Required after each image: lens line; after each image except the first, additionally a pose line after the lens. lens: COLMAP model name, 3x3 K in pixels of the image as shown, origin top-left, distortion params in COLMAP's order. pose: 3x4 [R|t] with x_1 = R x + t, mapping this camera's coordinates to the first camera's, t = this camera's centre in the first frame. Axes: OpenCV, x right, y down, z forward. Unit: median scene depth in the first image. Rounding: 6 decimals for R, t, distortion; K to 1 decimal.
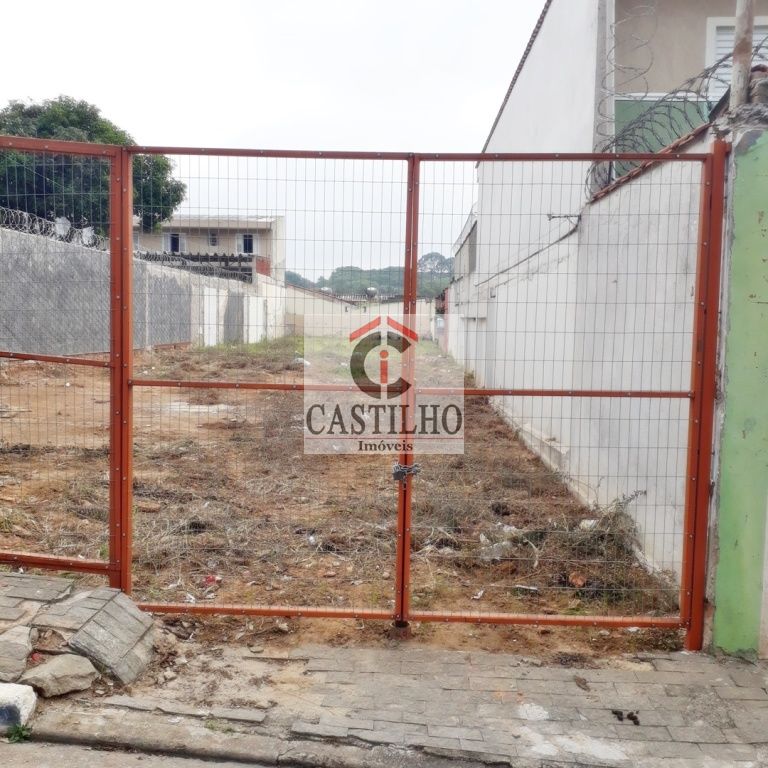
lens RADIAL K [[796.7, 0, 384.0], [0, 796.7, 384.0], [0, 0, 1]] dist [0.181777, -0.460754]
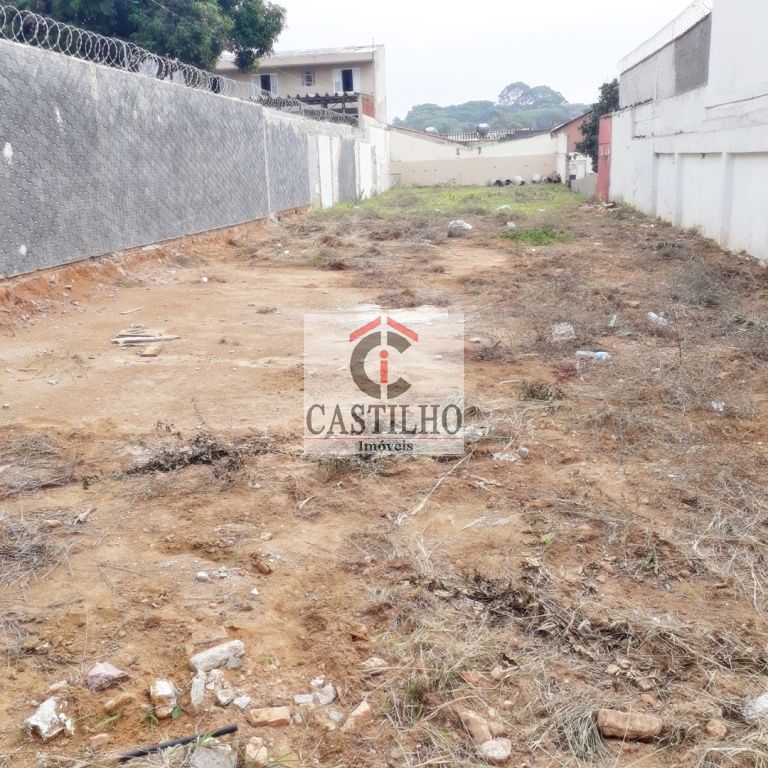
lens RADIAL K [[796.7, 0, 384.0], [0, 796.7, 384.0], [0, 0, 1]] dist [0.181777, -0.460754]
pose [[0.993962, -0.029063, -0.105808, -0.065482], [0.048241, 0.981838, 0.183487, -0.014599], [0.098554, -0.187484, 0.977311, 0.118306]]
